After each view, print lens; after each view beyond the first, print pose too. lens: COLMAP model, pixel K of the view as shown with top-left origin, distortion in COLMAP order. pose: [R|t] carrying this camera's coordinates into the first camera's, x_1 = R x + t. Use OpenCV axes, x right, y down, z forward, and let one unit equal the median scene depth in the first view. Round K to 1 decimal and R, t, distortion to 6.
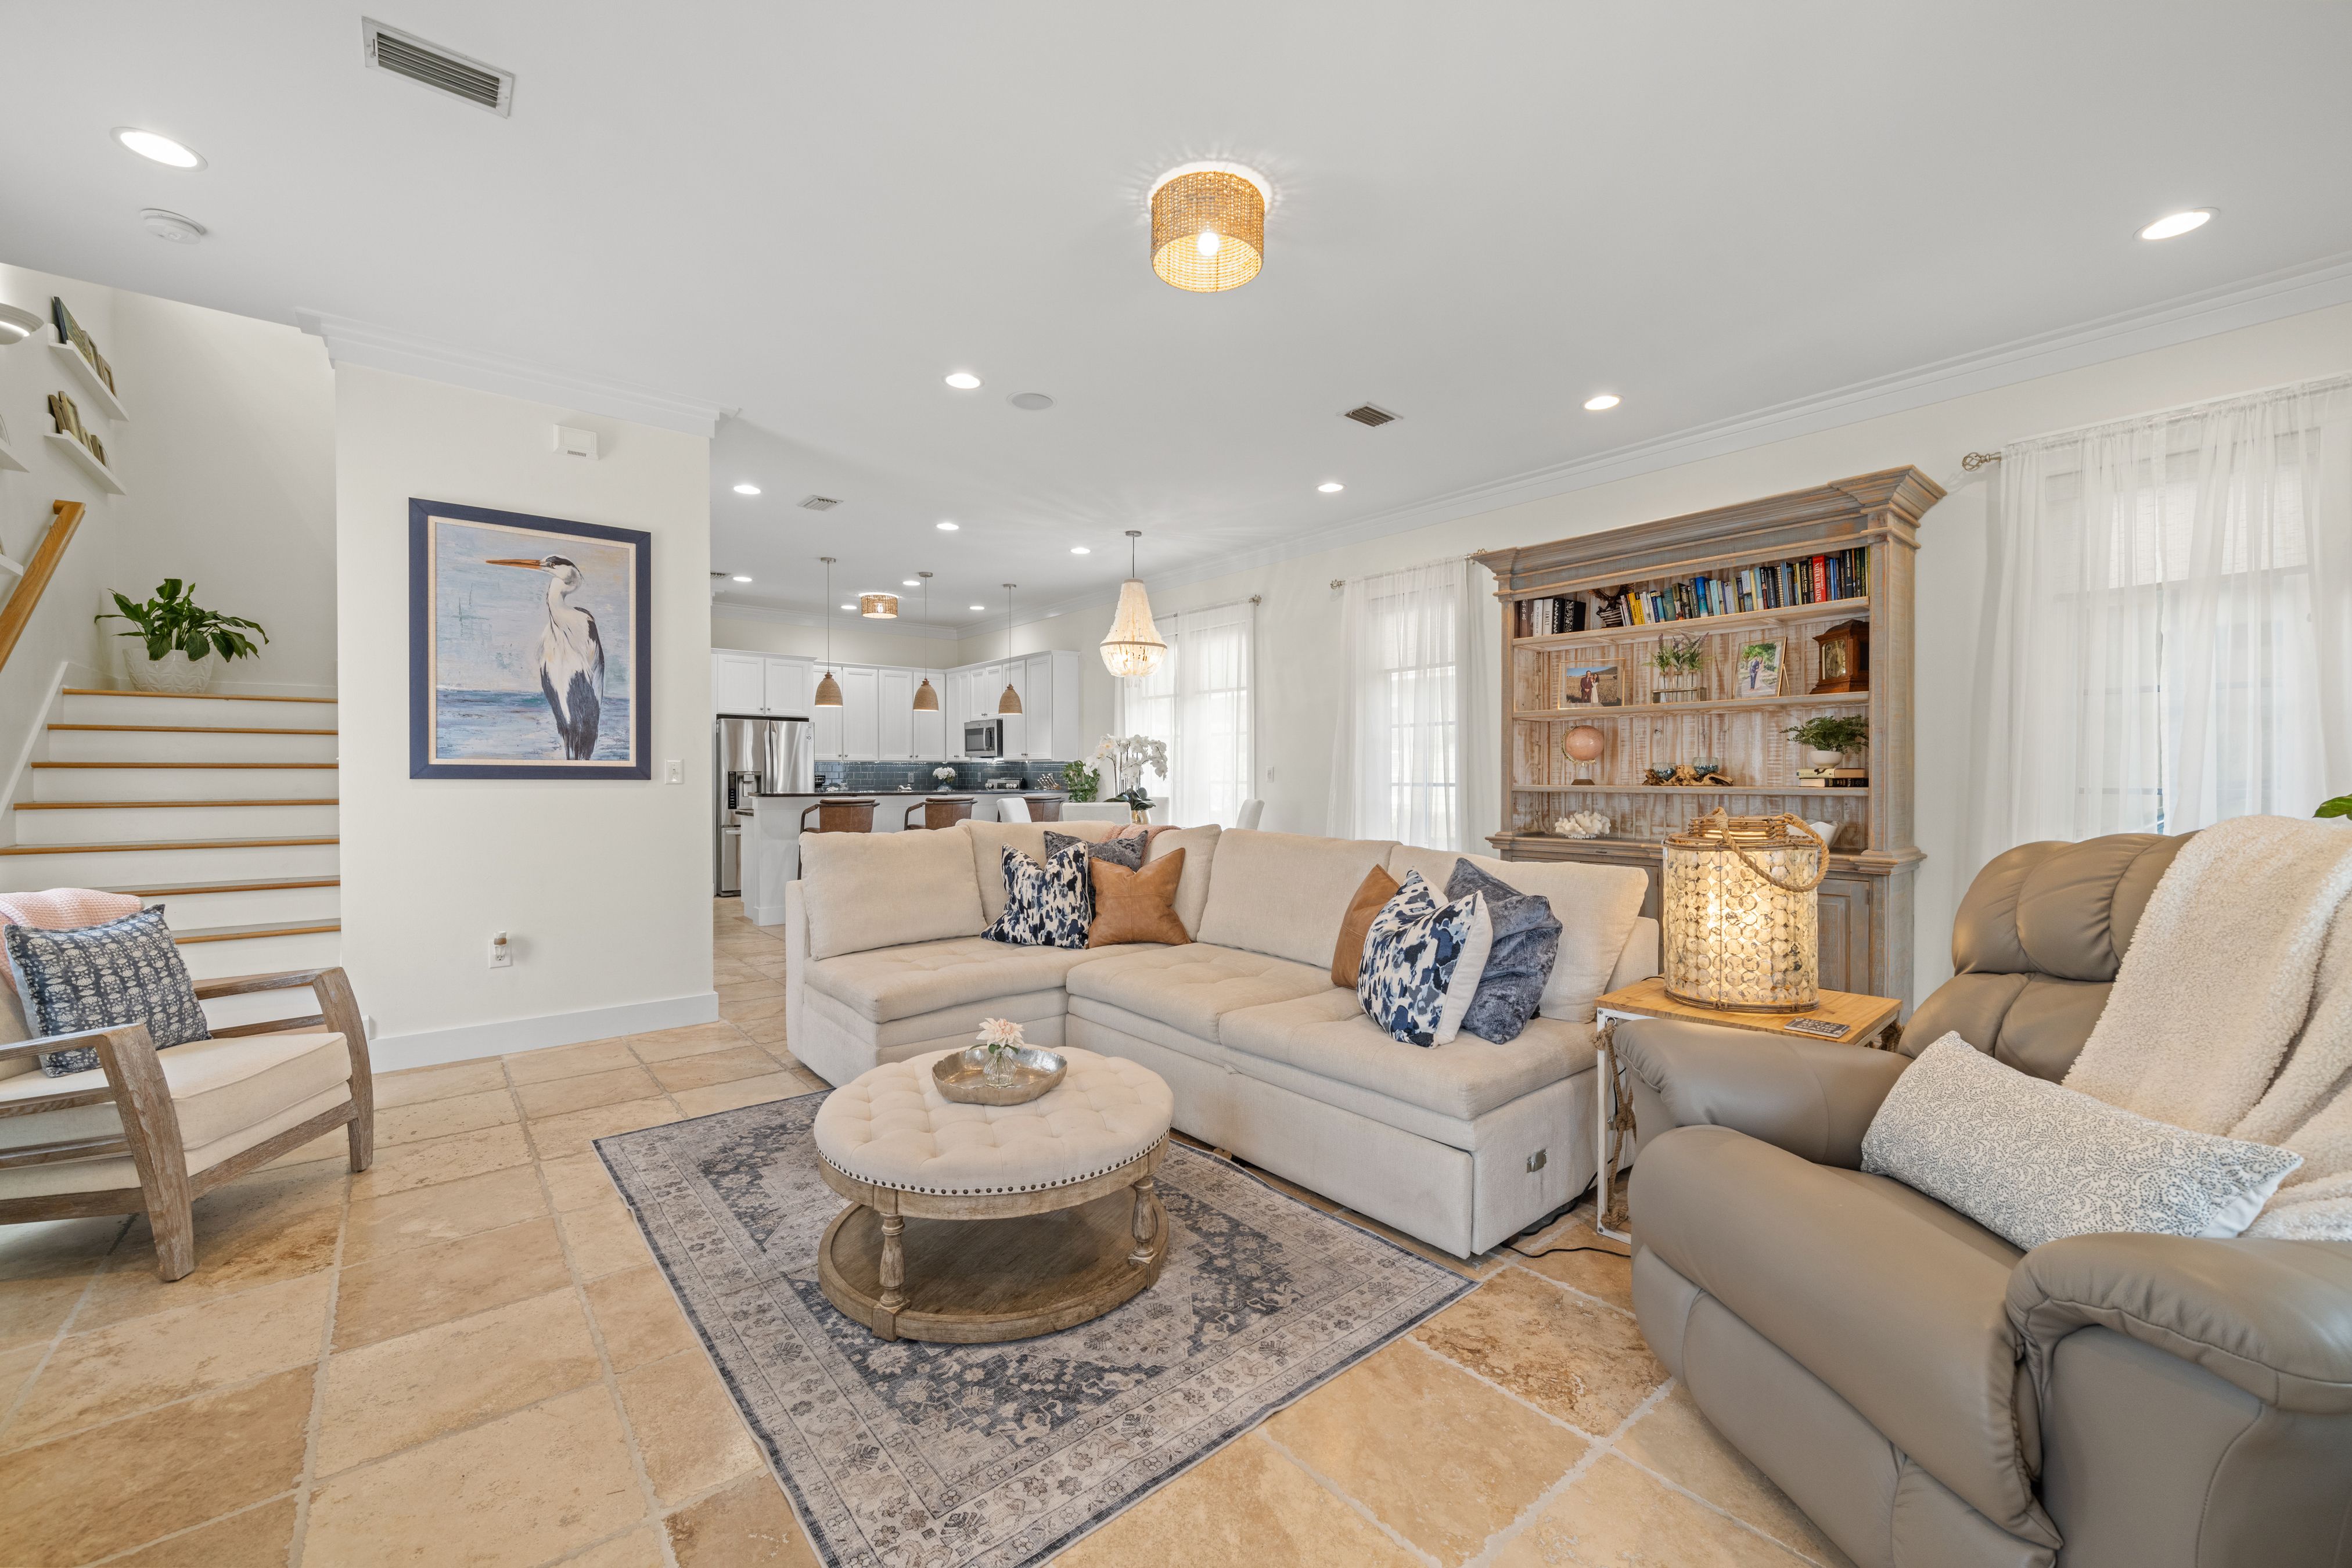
lens RADIAL K [[937.0, 0, 1170.7], [0, 937.0, 780.3], [0, 0, 1]] dist [-0.001444, -0.000157]
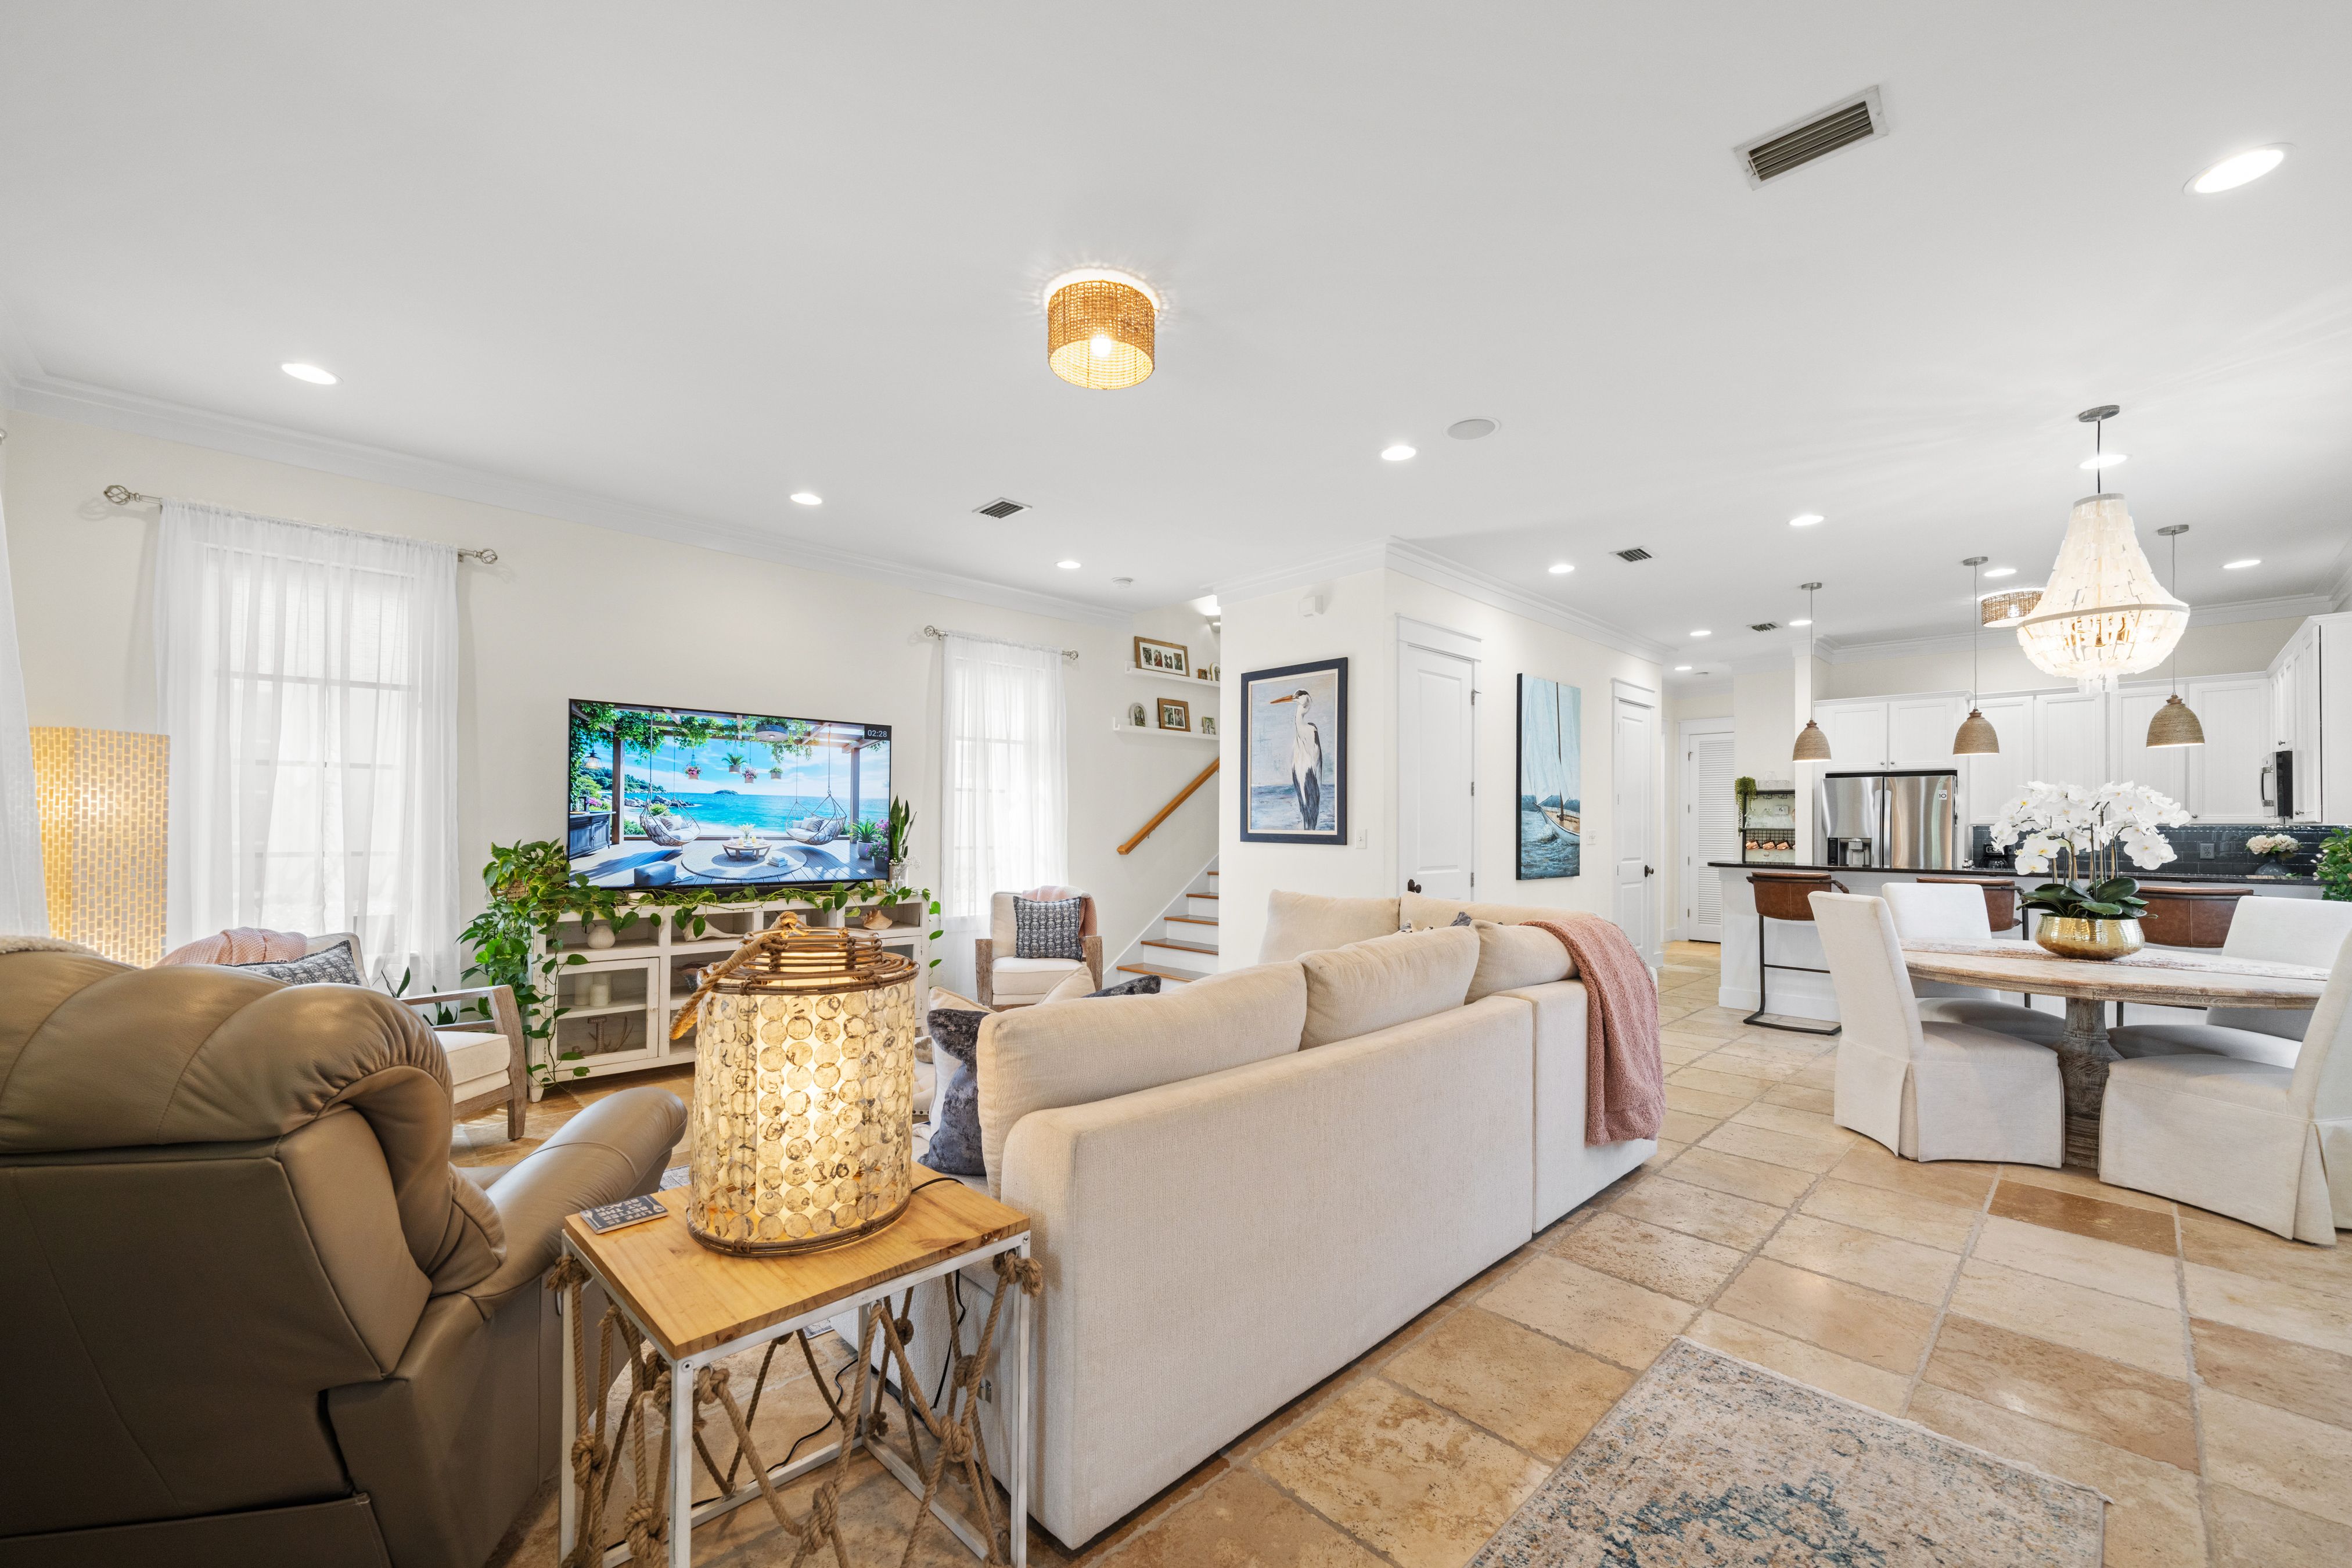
lens RADIAL K [[917.6, 0, 1184.0], [0, 917.6, 816.1], [0, 0, 1]] dist [-0.004241, -0.000165]
pose [[0.079660, -0.012385, -0.996745, 0.777915], [-0.014071, 0.999809, -0.013548, -0.022629], [0.996723, 0.015105, 0.079470, 0.739393]]
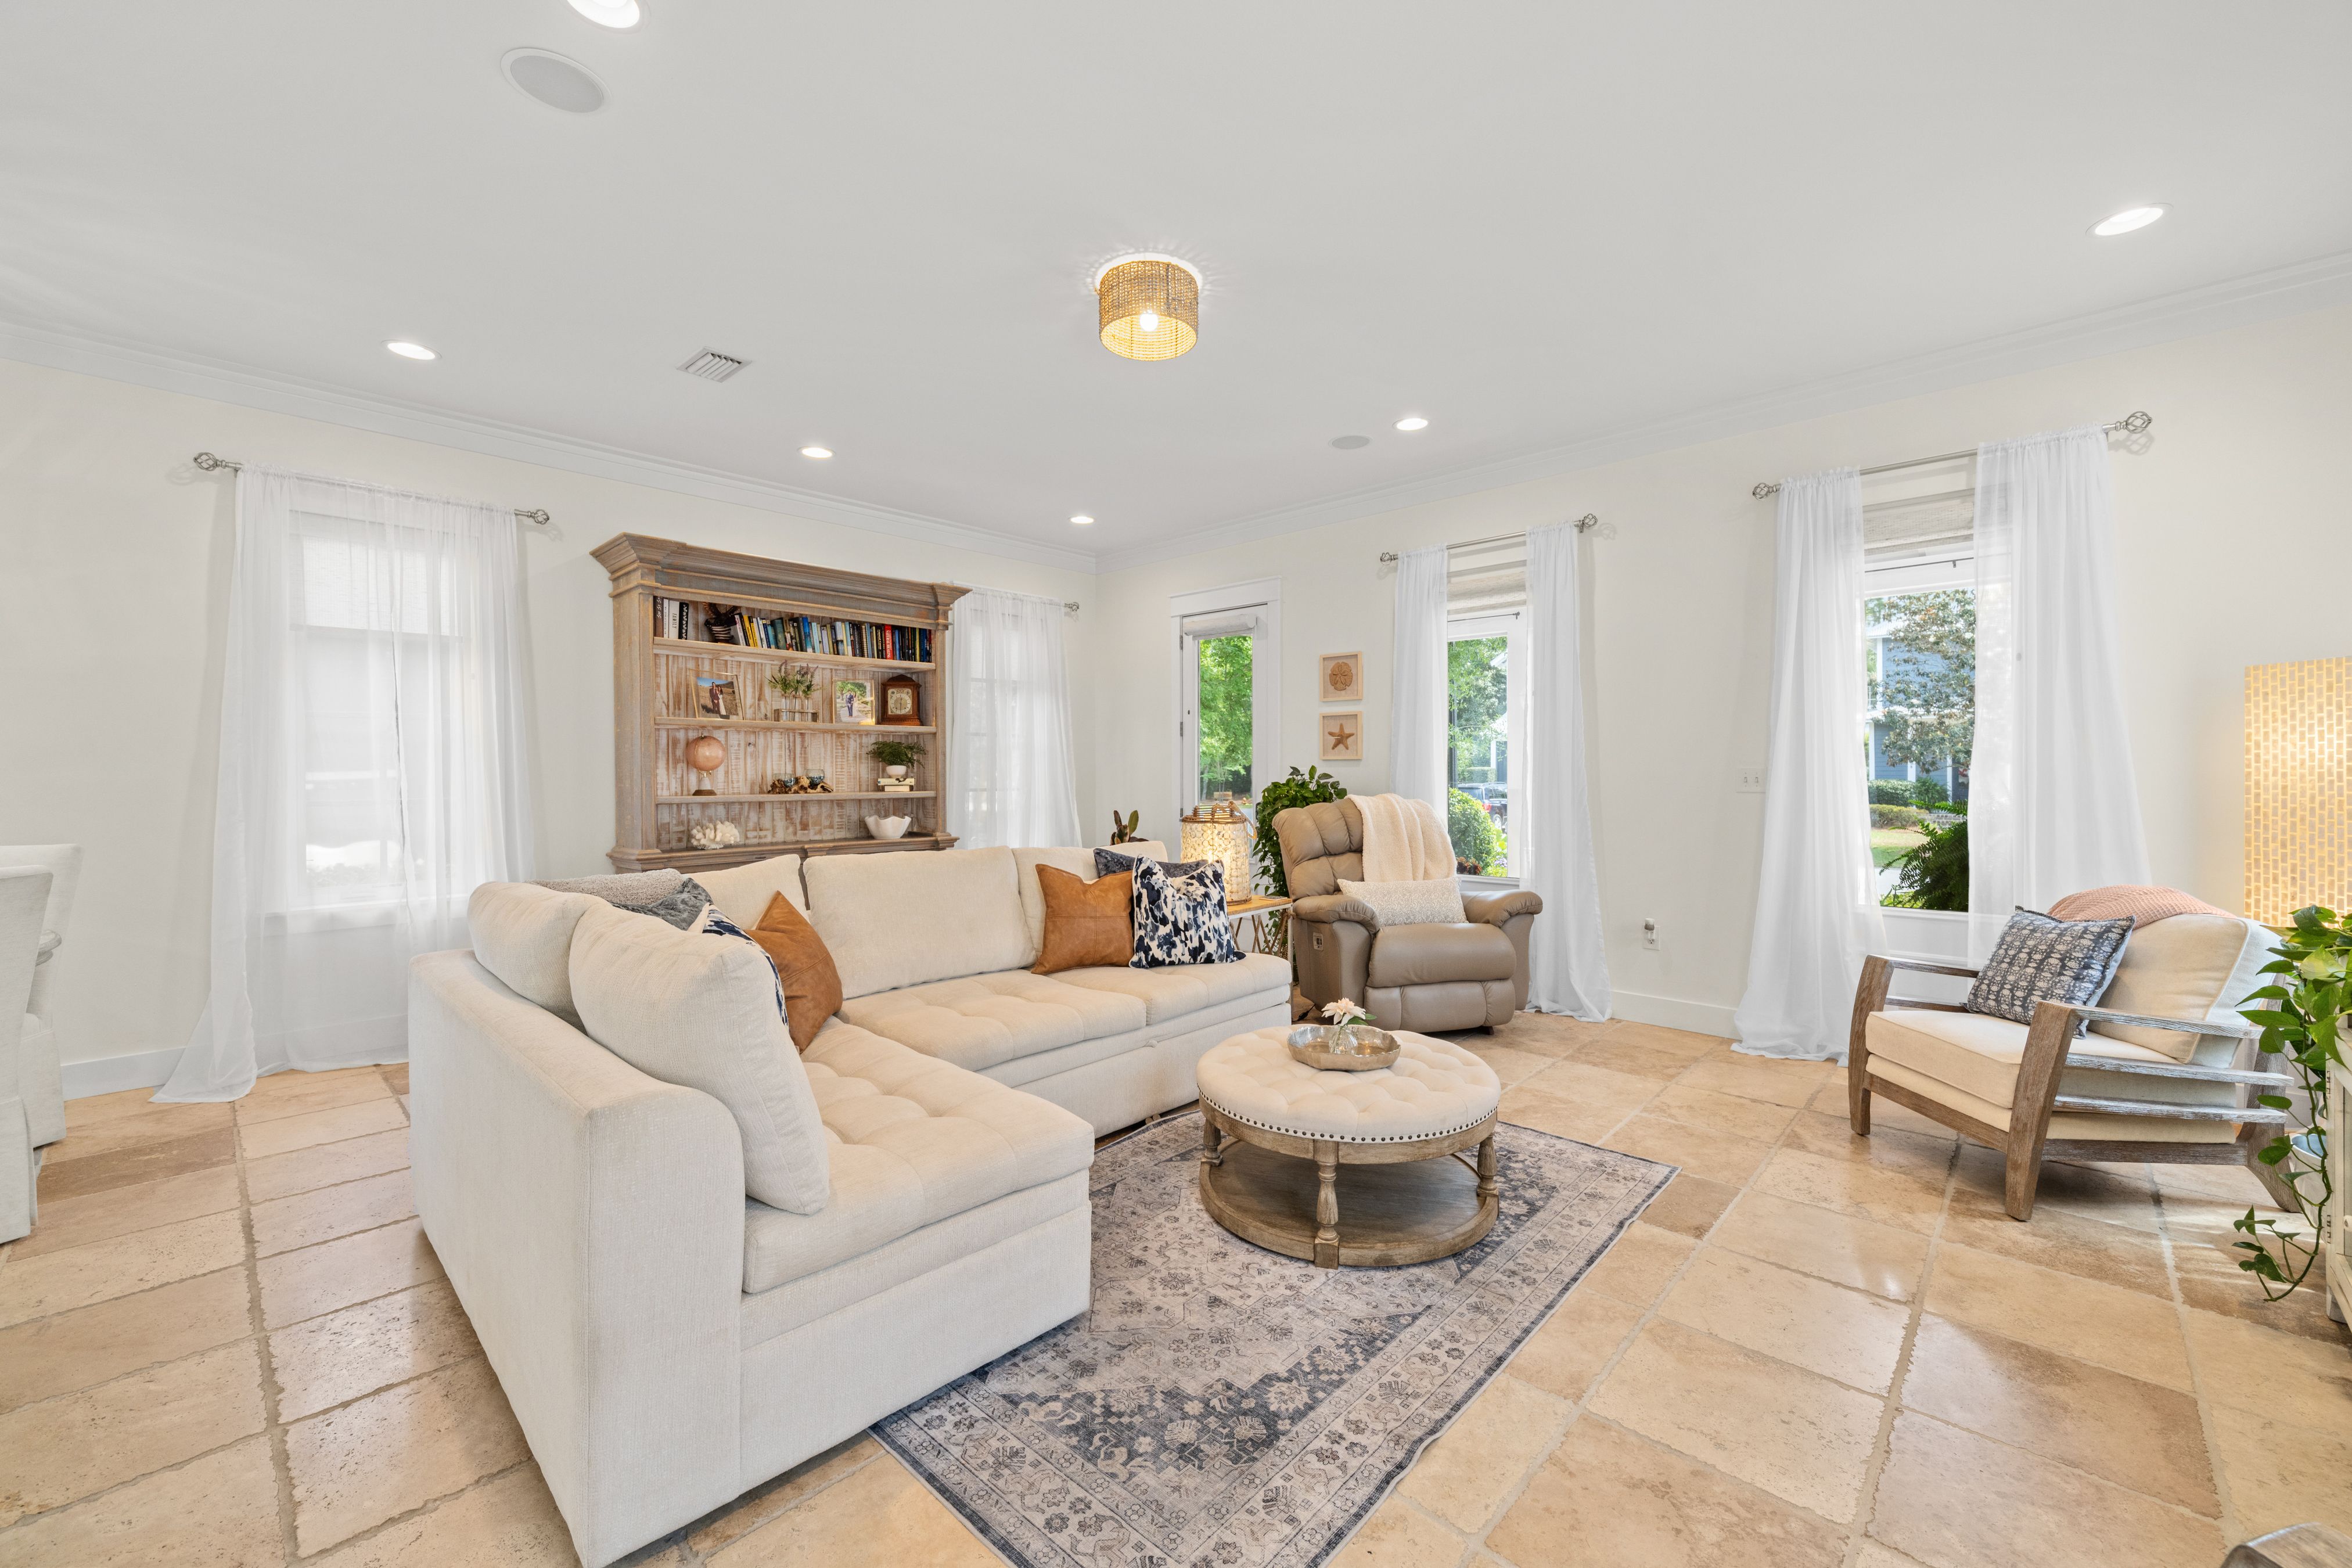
lens RADIAL K [[935.3, 0, 1171.7], [0, 935.3, 774.6], [0, 0, 1]] dist [-0.000695, -0.000010]
pose [[-0.126626, -0.001402, 0.991950, -0.788612], [0.010280, 0.999943, 0.002726, -0.019030], [-0.991897, 0.010542, -0.126604, 0.814196]]
